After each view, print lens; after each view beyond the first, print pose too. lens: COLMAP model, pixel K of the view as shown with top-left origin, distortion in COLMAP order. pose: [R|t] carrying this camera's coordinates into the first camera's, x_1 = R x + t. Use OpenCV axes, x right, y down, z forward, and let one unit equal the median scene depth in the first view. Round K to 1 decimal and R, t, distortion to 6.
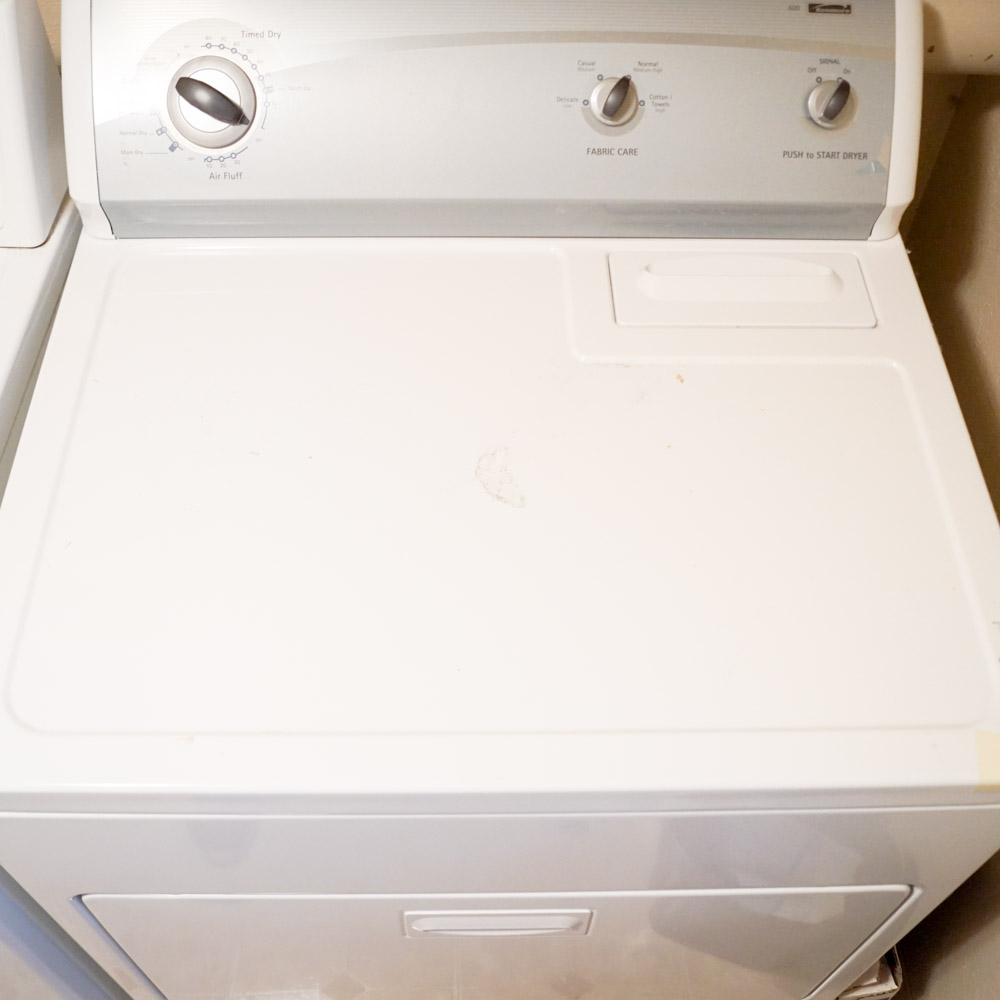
lens RADIAL K [[1122.3, 0, 500.7], [0, 1122.3, 499.1], [0, 0, 1]] dist [-0.081341, 0.000000]
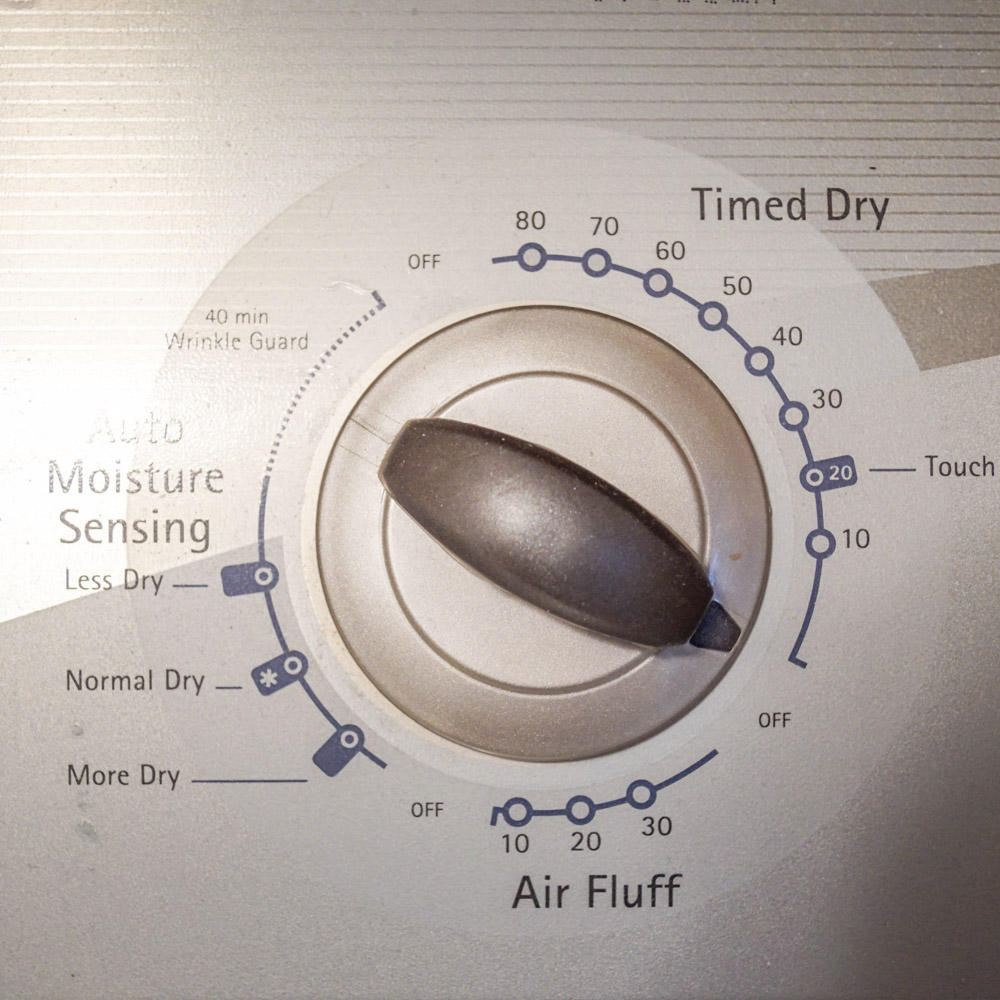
lens RADIAL K [[1852.3, 0, 499.5], [0, 1852.3, 500.1], [0, 0, 1]] dist [-0.074037, 0.000000]
pose [[0.999959, -0.006547, -0.006194, -0.267620], [0.004995, 0.974618, -0.223819, -0.291194], [0.007502, 0.223779, 0.974611, 0.676073]]
